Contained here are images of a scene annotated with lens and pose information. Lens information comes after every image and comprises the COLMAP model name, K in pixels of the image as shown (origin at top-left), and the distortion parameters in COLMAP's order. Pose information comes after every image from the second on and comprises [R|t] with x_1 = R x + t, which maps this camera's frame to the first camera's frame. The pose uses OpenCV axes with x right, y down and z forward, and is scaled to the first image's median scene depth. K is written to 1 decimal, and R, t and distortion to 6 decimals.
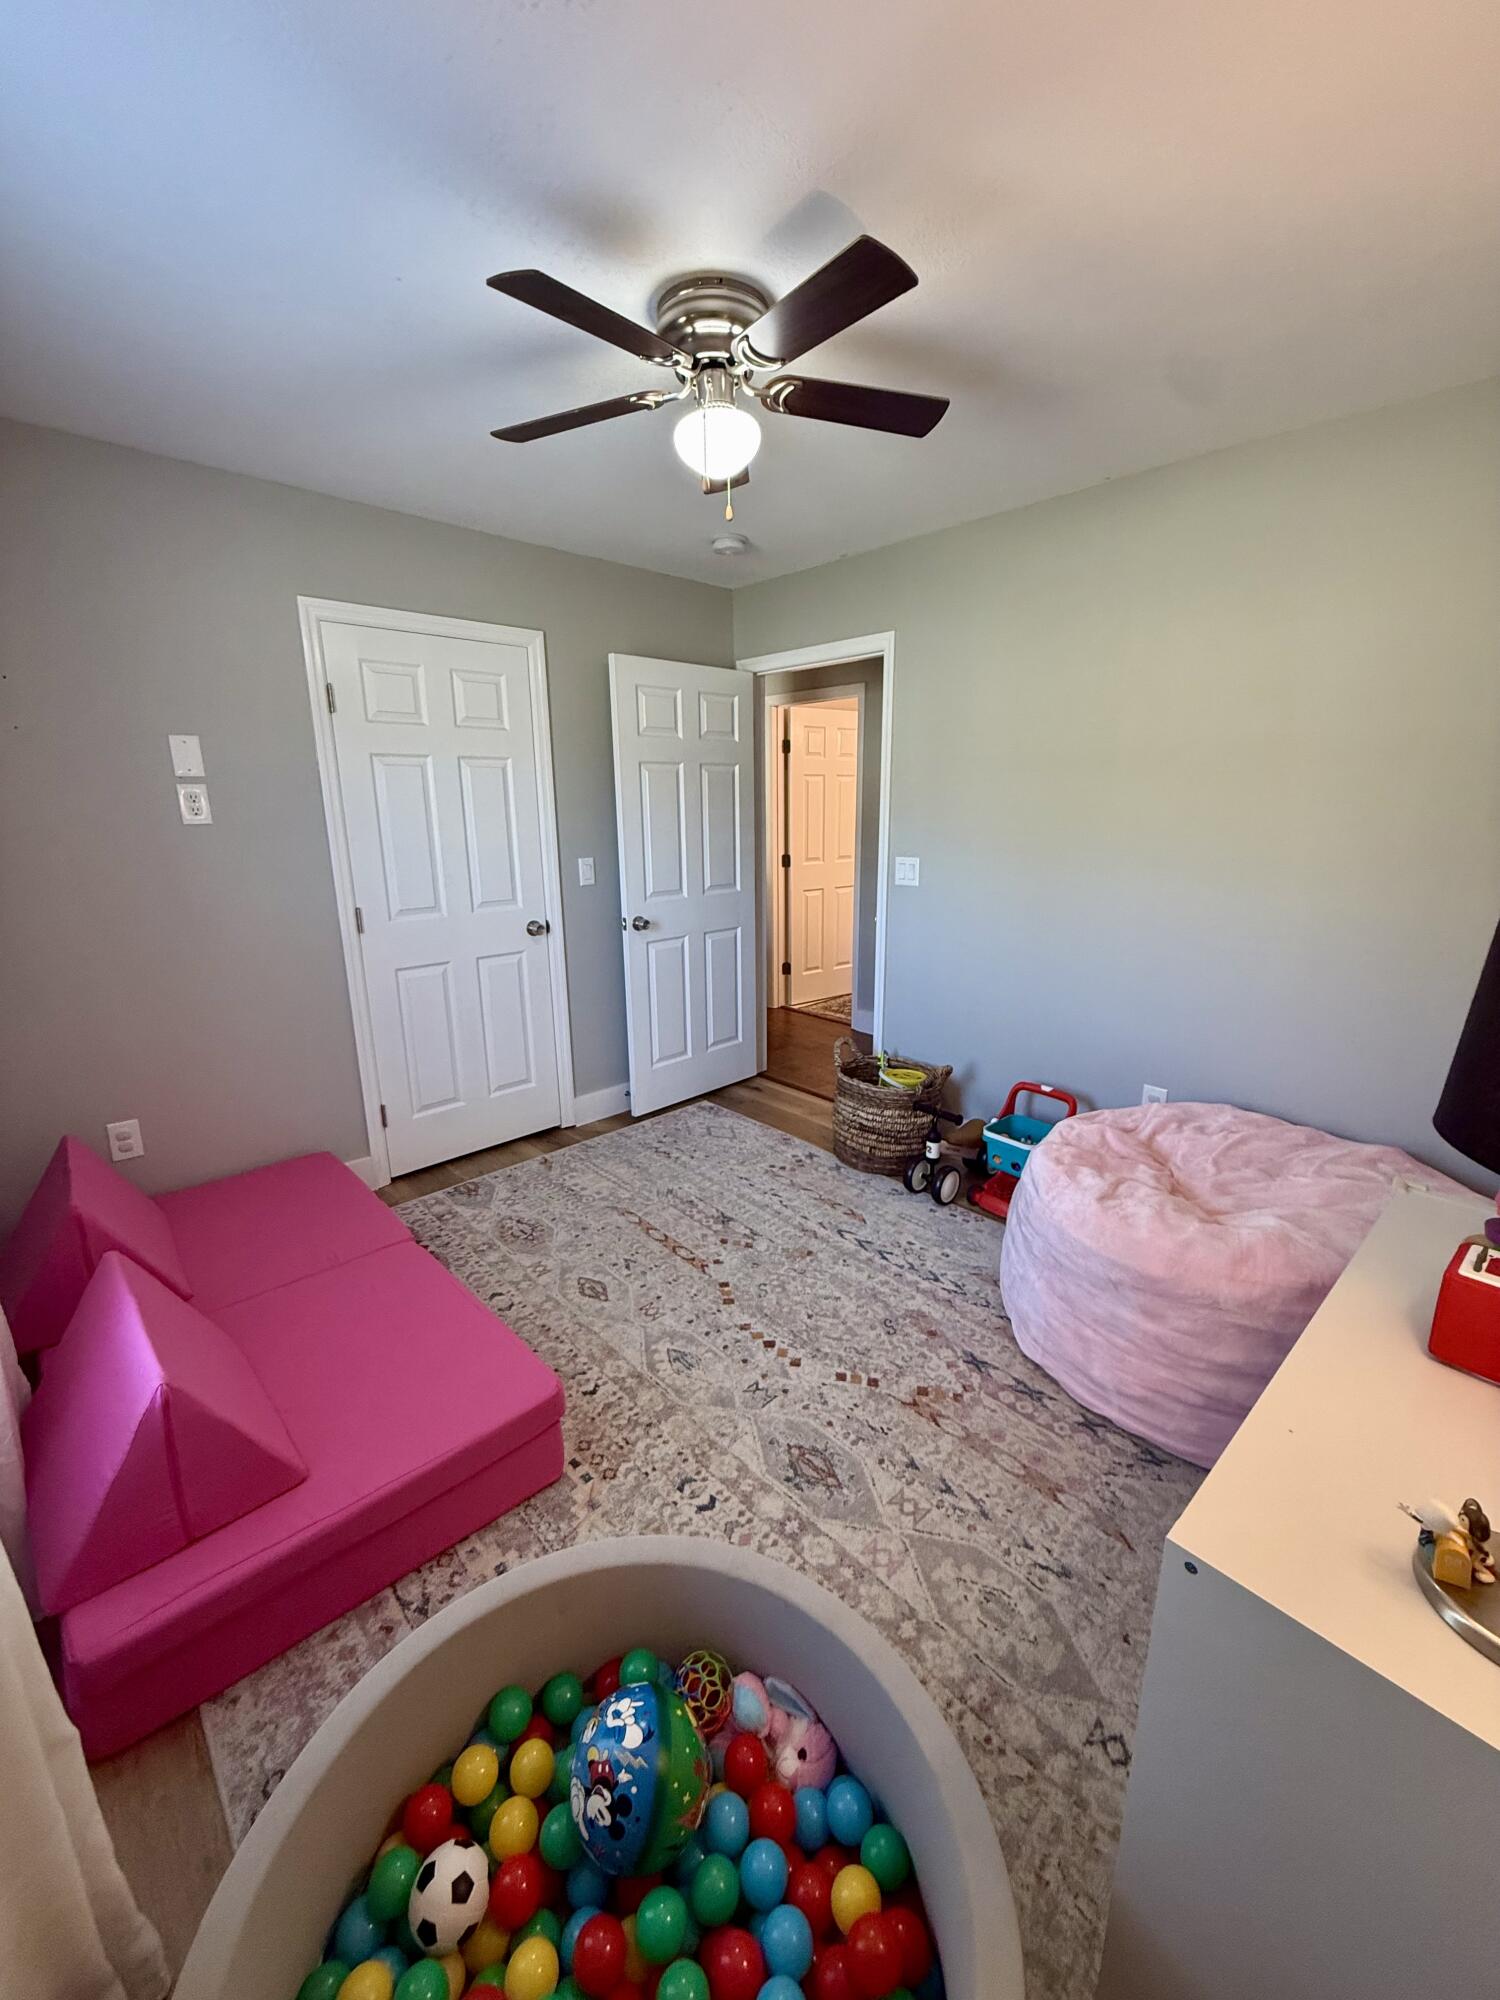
lens RADIAL K [[792.8, 0, 750.0], [0, 792.8, 1000.0], [0, 0, 1]] dist [0.000229, 0.000066]
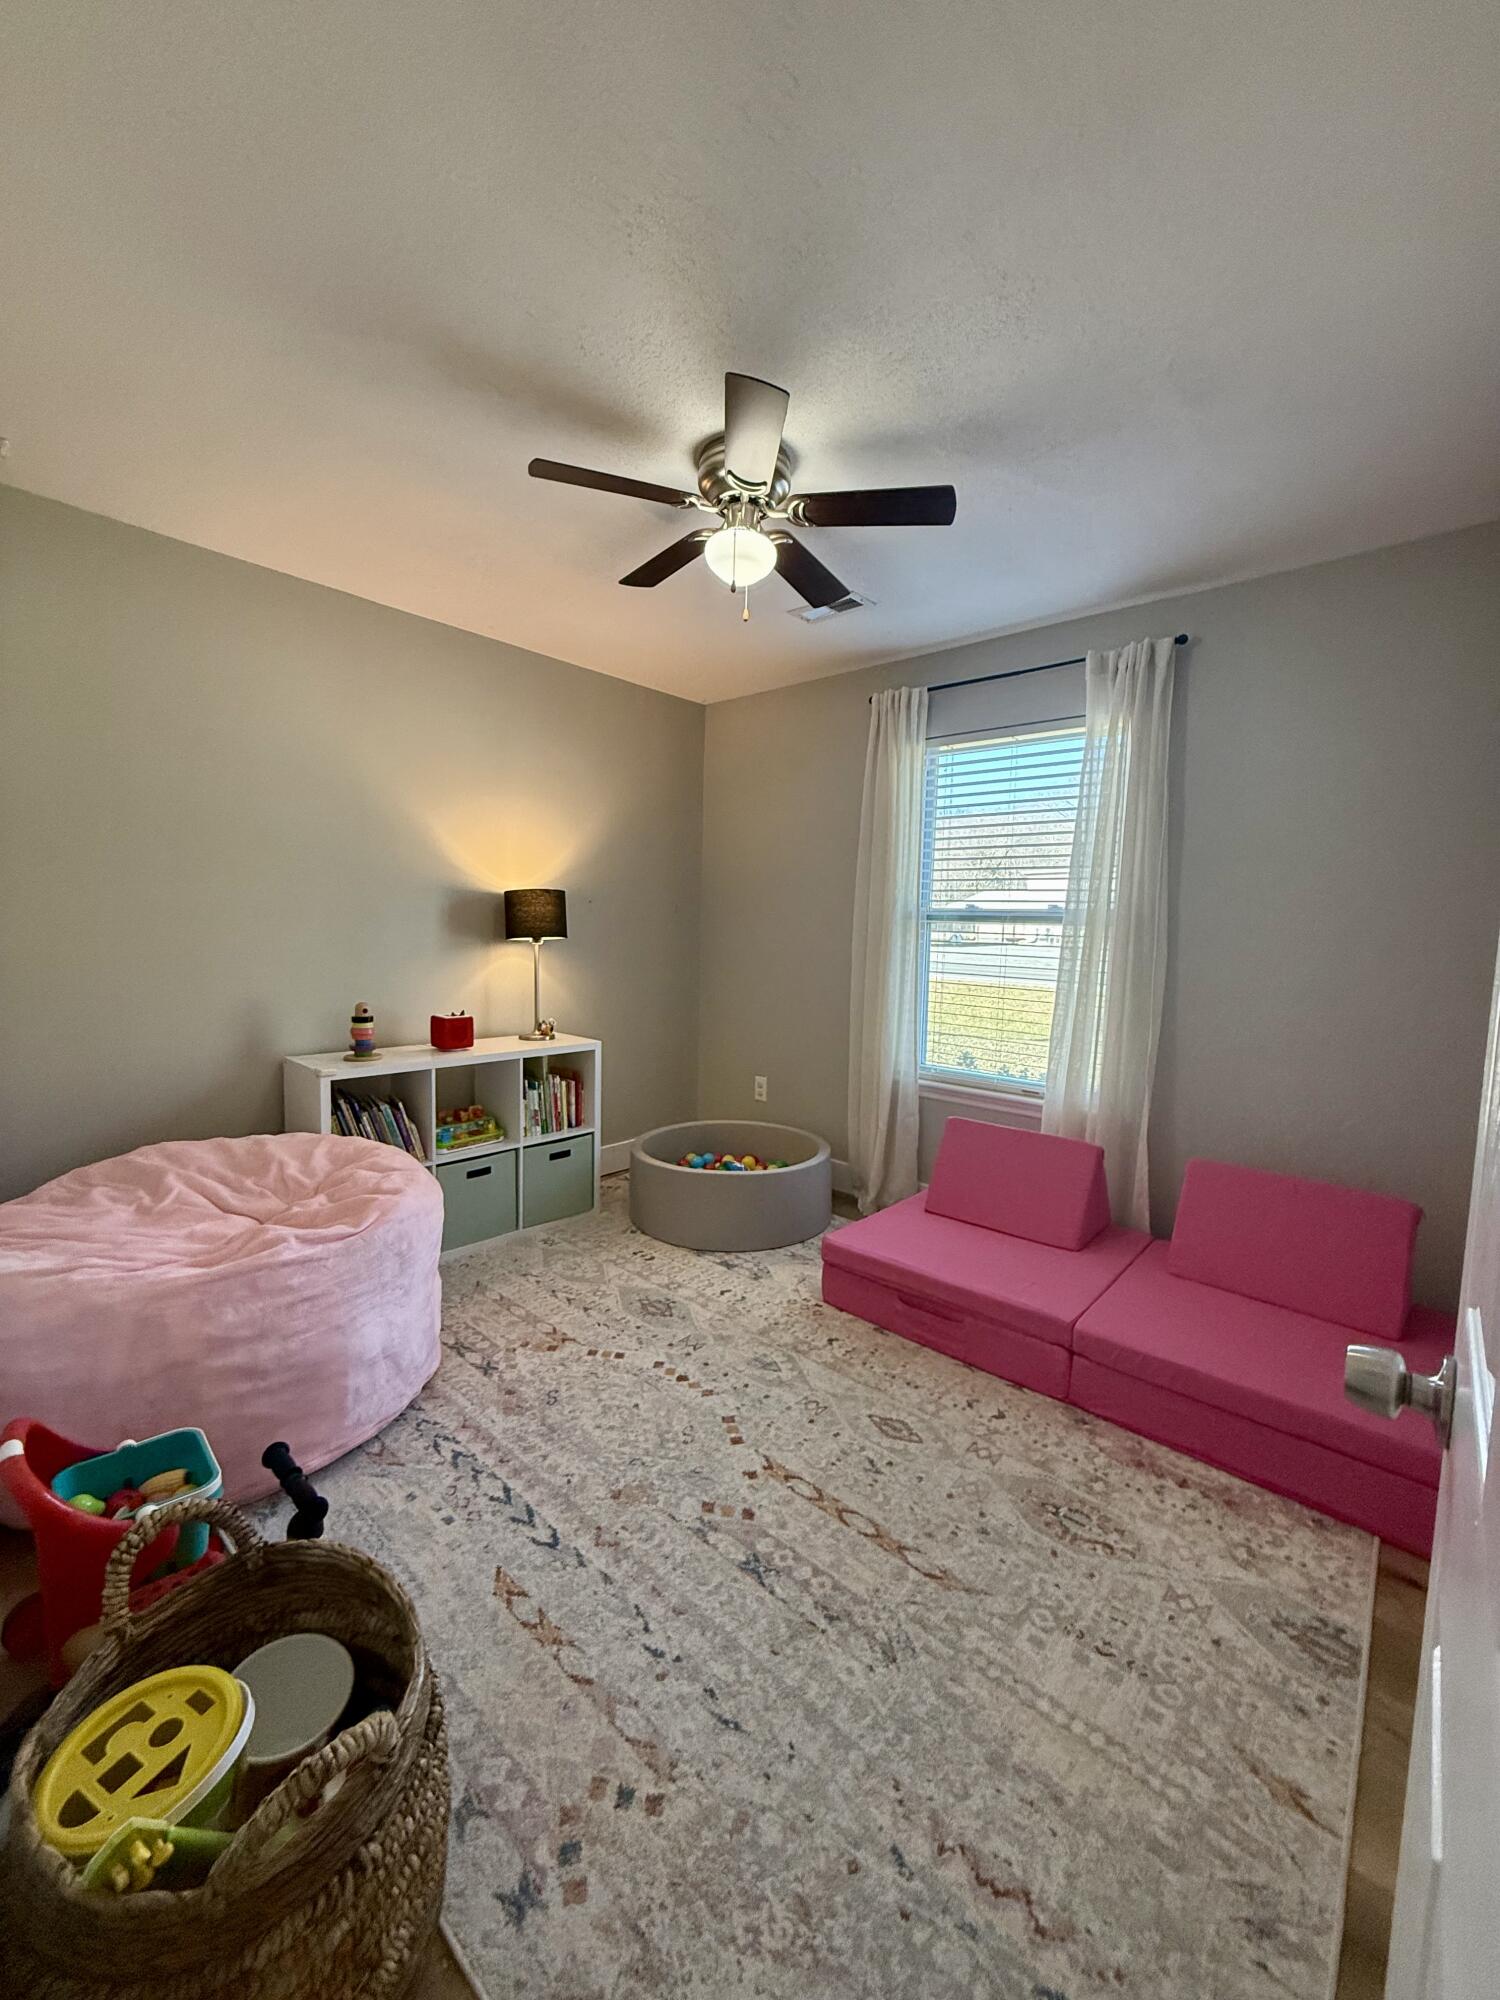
lens RADIAL K [[792.8, 0, 750.0], [0, 792.8, 1000.0], [0, 0, 1]] dist [0.000229, 0.000066]
pose [[-0.996479, -0.012917, -0.082847, 0.025861], [-0.040470, 0.939447, 0.340297, -0.329191], [0.073435, 0.342451, -0.936661, 1.615782]]
